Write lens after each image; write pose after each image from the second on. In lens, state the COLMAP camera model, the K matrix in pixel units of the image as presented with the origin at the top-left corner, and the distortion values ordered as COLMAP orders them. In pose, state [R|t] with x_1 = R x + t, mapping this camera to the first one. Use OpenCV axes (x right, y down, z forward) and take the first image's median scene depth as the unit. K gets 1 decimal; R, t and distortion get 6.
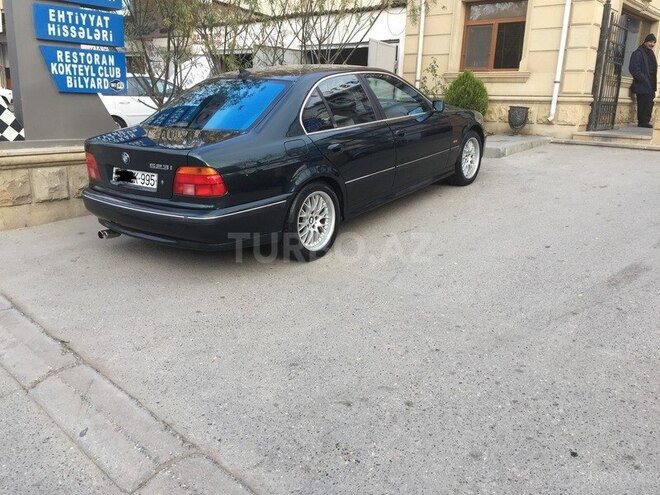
lens RADIAL K [[566.9, 0, 333.4], [0, 566.9, 247.1], [0, 0, 1]] dist [0.067244, -0.086960]
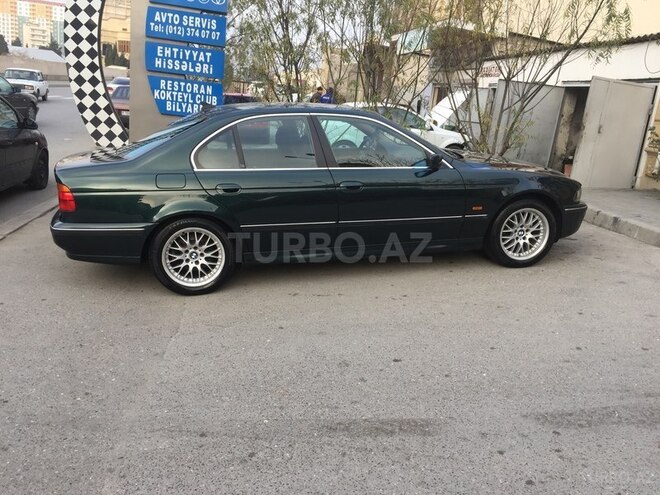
lens RADIAL K [[566.9, 0, 334.2], [0, 566.9, 249.8], [0, 0, 1]] dist [0.067244, -0.086960]
pose [[0.771887, 0.211519, -0.599542, 0.585699], [-0.238173, 0.970564, 0.035778, -0.118962], [0.589461, 0.115178, 0.799543, 0.277134]]
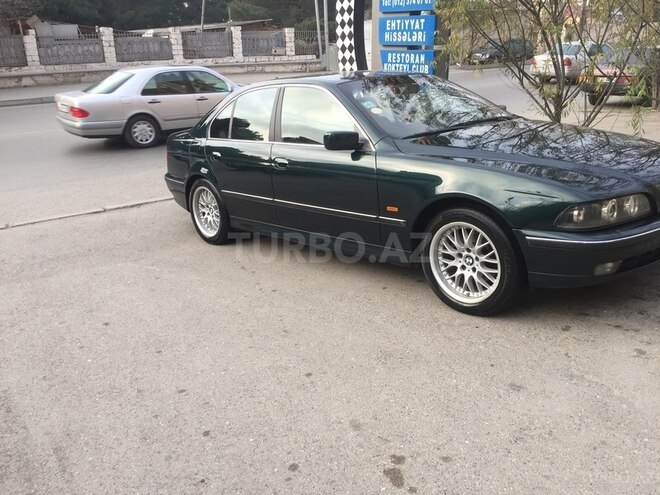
lens RADIAL K [[566.9, 0, 329.1], [0, 566.9, 249.4], [0, 0, 1]] dist [0.067244, -0.086960]
pose [[-0.186062, 0.323469, -0.927765, 0.819962], [-0.240733, 0.900465, 0.362229, -0.364082], [0.952590, 0.290741, -0.089673, 1.074595]]
